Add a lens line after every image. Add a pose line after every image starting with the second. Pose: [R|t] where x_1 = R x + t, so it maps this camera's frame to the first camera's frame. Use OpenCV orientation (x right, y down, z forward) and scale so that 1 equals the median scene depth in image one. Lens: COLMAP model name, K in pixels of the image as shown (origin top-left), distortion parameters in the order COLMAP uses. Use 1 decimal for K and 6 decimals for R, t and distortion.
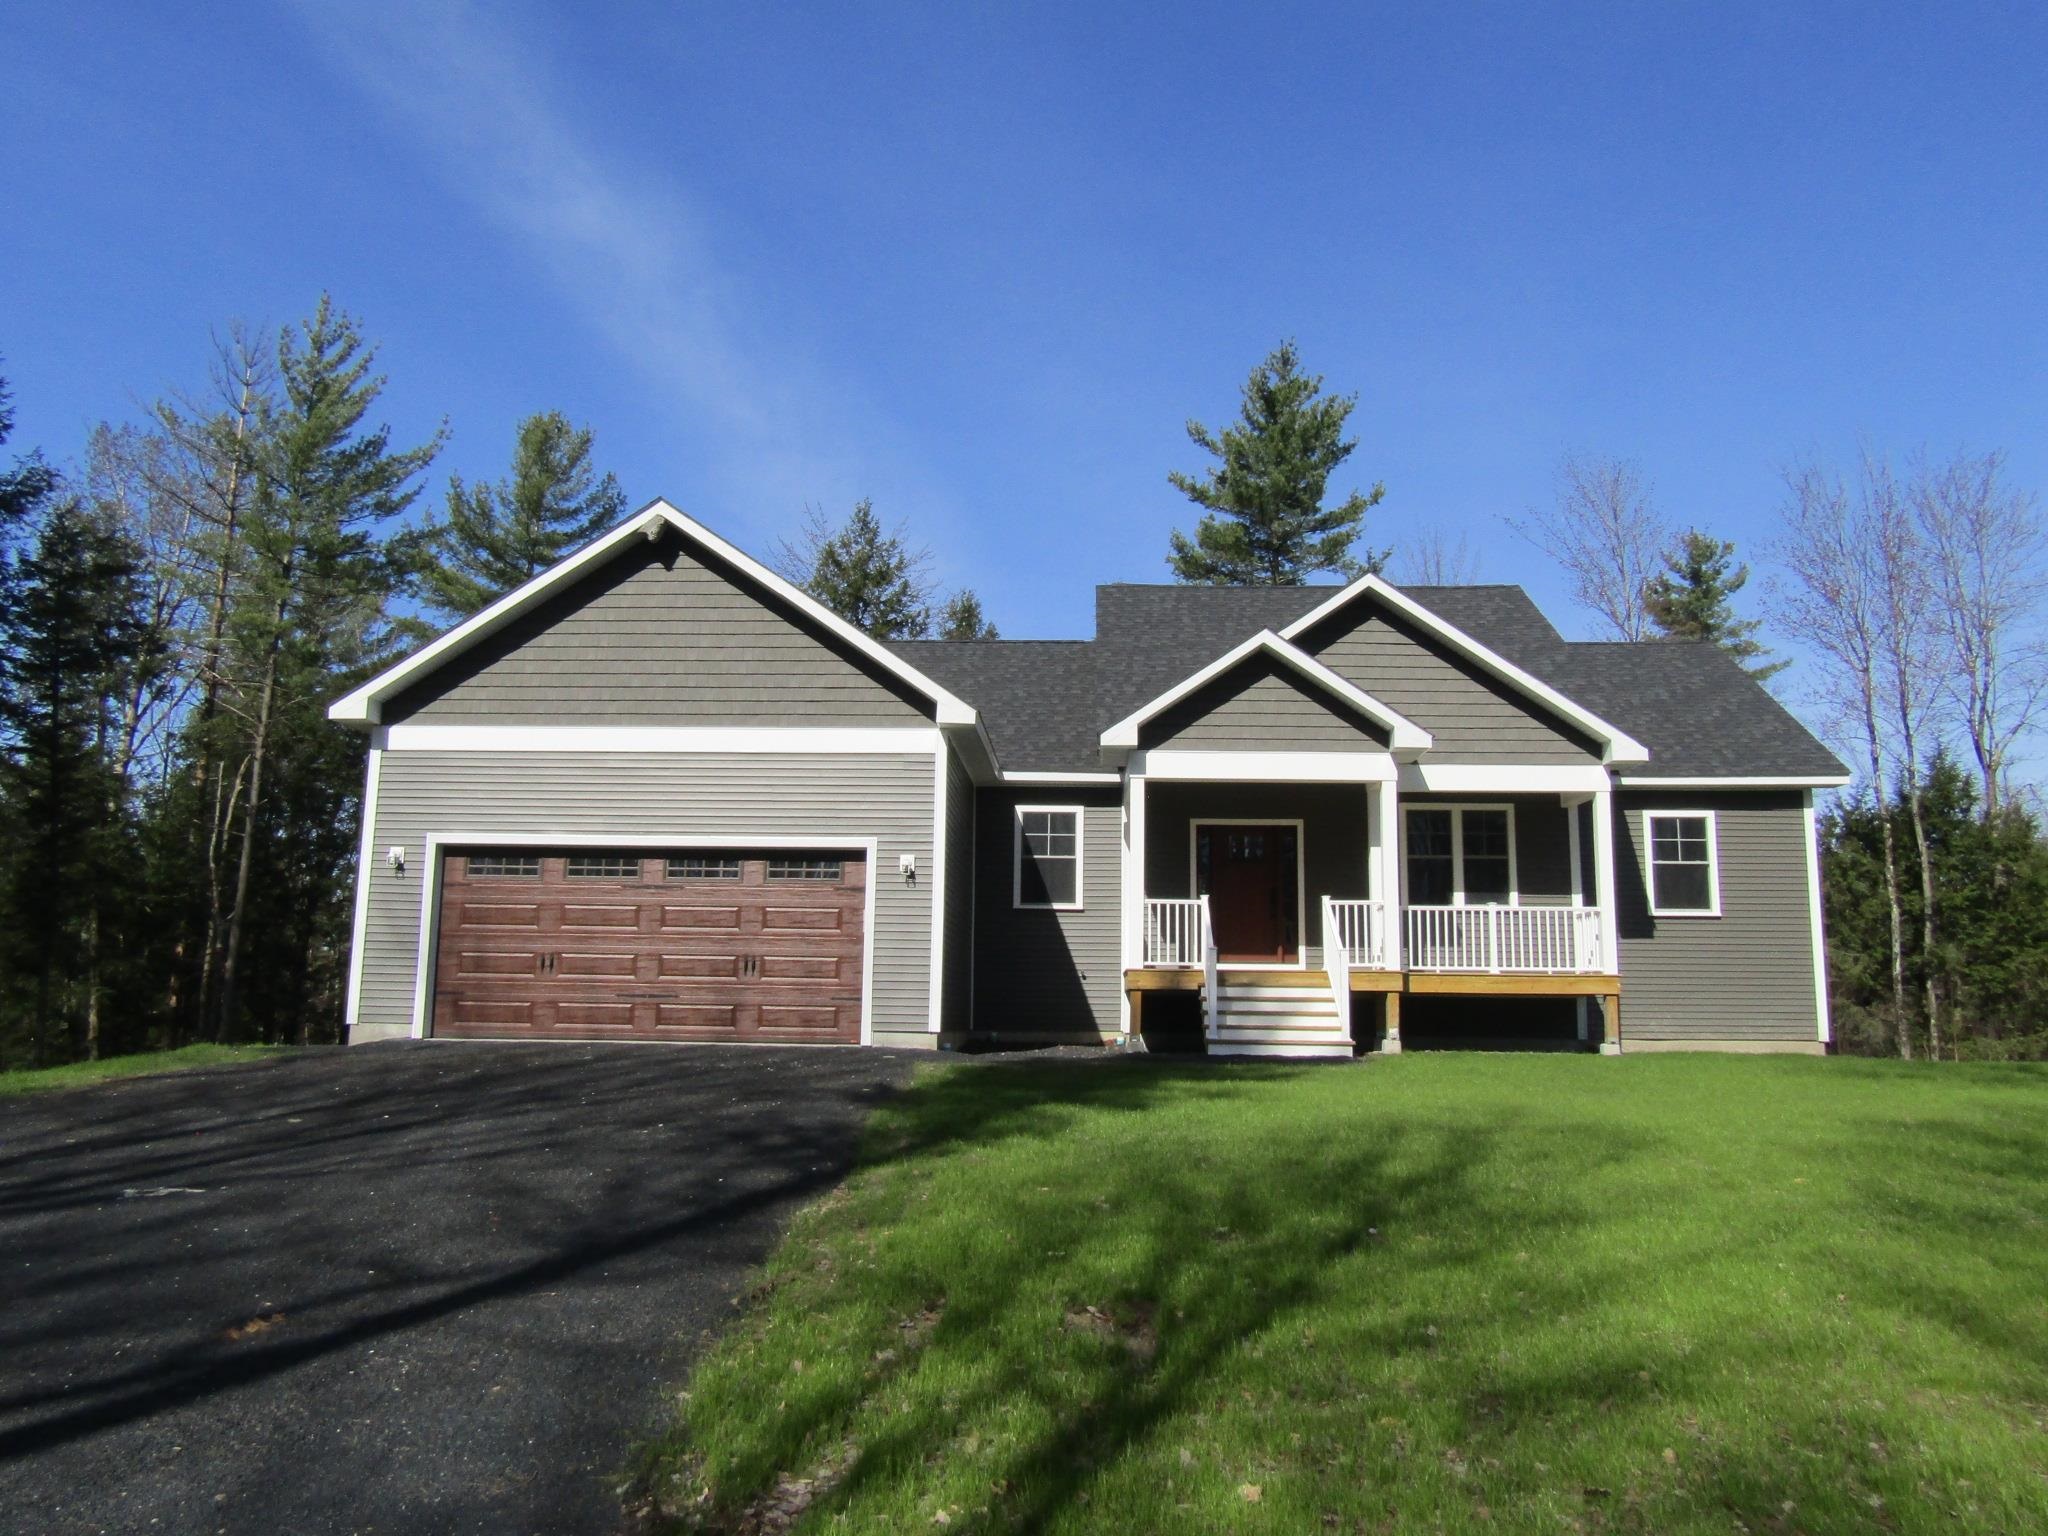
lens RADIAL K [[1533.9, 0, 1018.0], [0, 1533.9, 770.4], [0, 0, 1]] dist [0.005077, 0.001005]
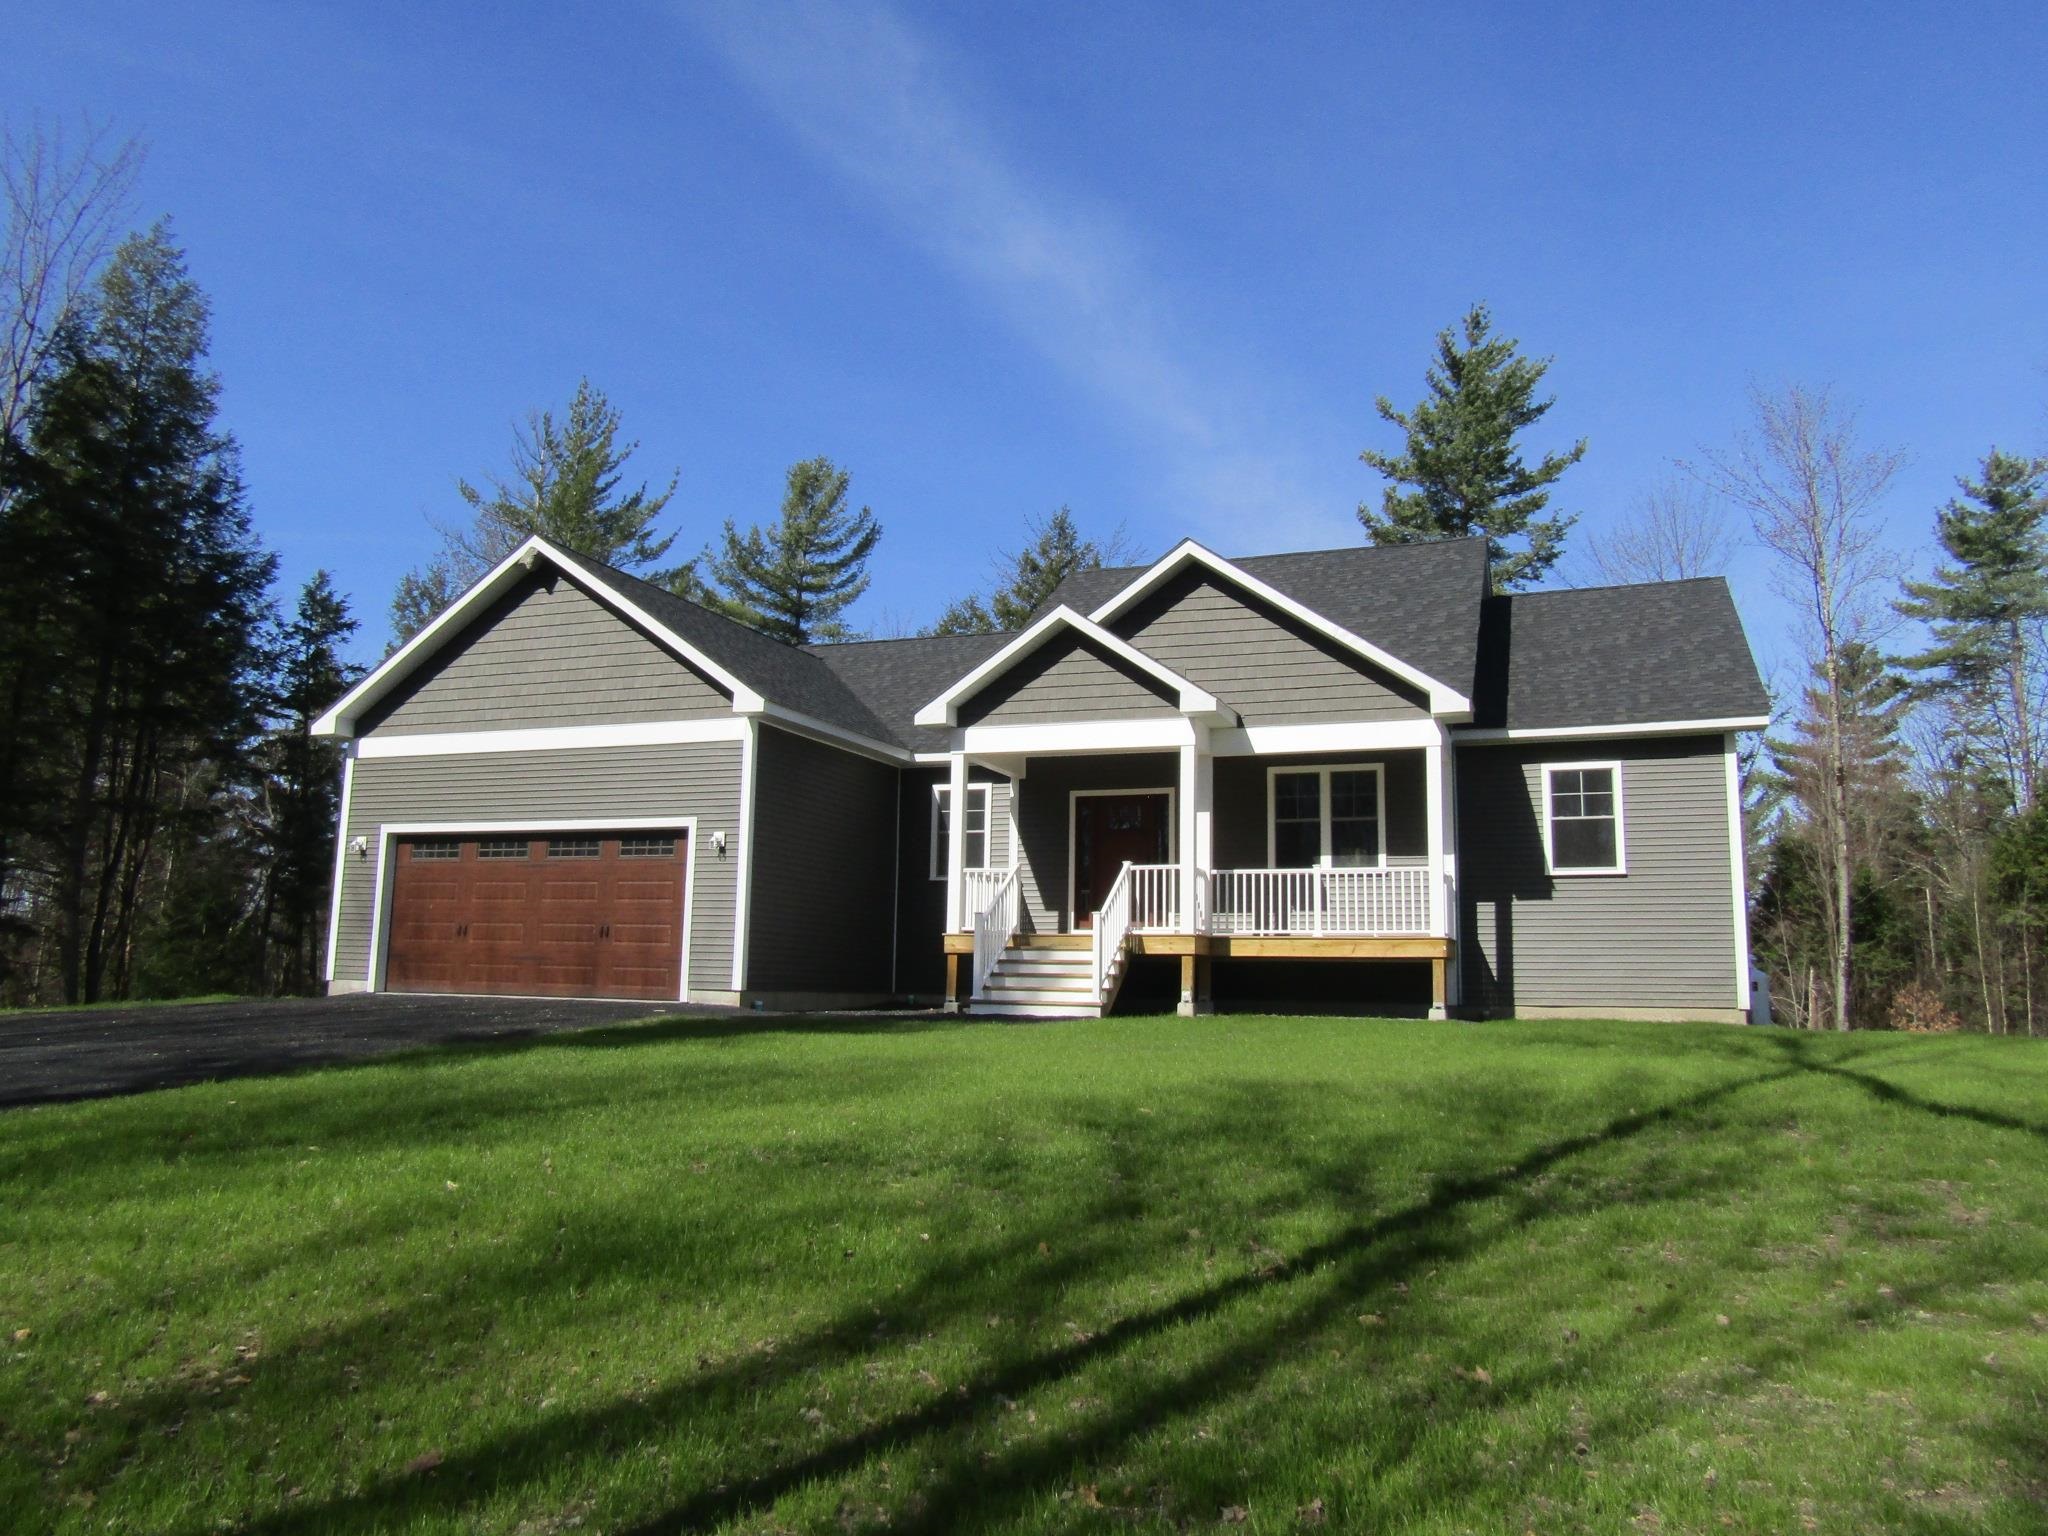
lens RADIAL K [[1421.7, 0, 1027.0], [0, 1421.7, 774.3], [0, 0, 1]] dist [-0.003939, 0.008087]
pose [[0.950208, -0.039950, -0.309046, 0.415662], [0.043013, 0.999070, 0.003102, 0.017596], [0.308634, -0.016240, 0.951042, 0.078463]]
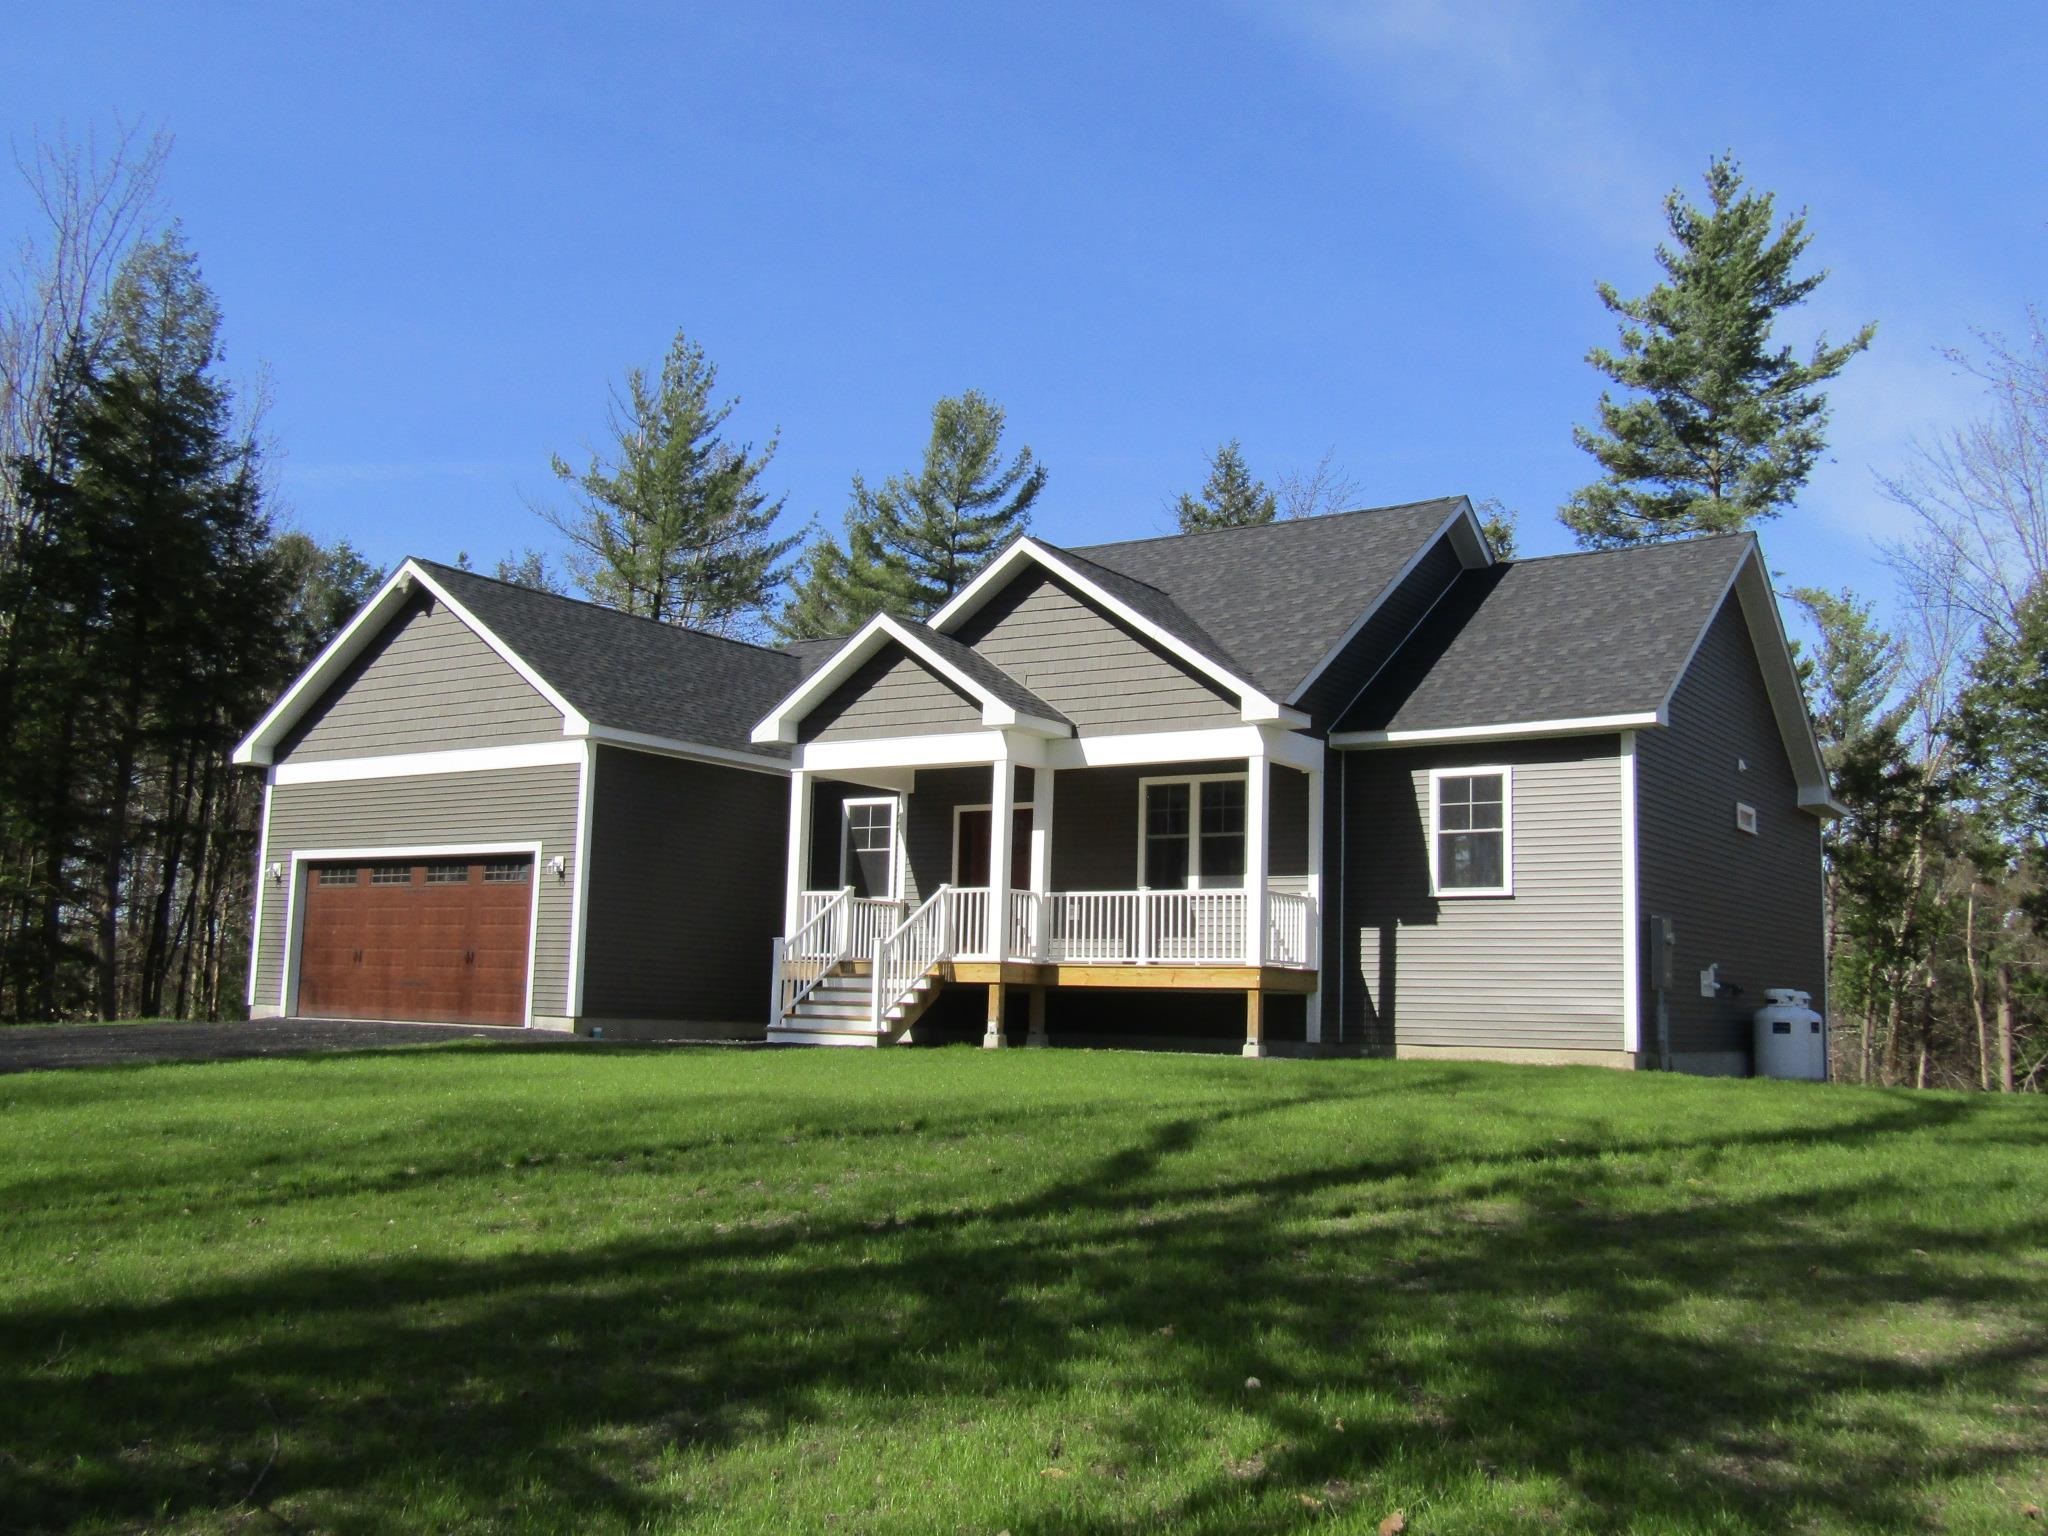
lens RADIAL K [[1900.9, 0, 1024.0], [0, 1900.9, 768.0], [0, 0, 1]] dist [-0.003820, -0.005403]
pose [[0.848770, -0.056495, -0.525735, 0.839615], [0.064260, 0.997927, -0.003492, 0.016045], [0.524843, -0.030820, 0.850641, 0.014868]]
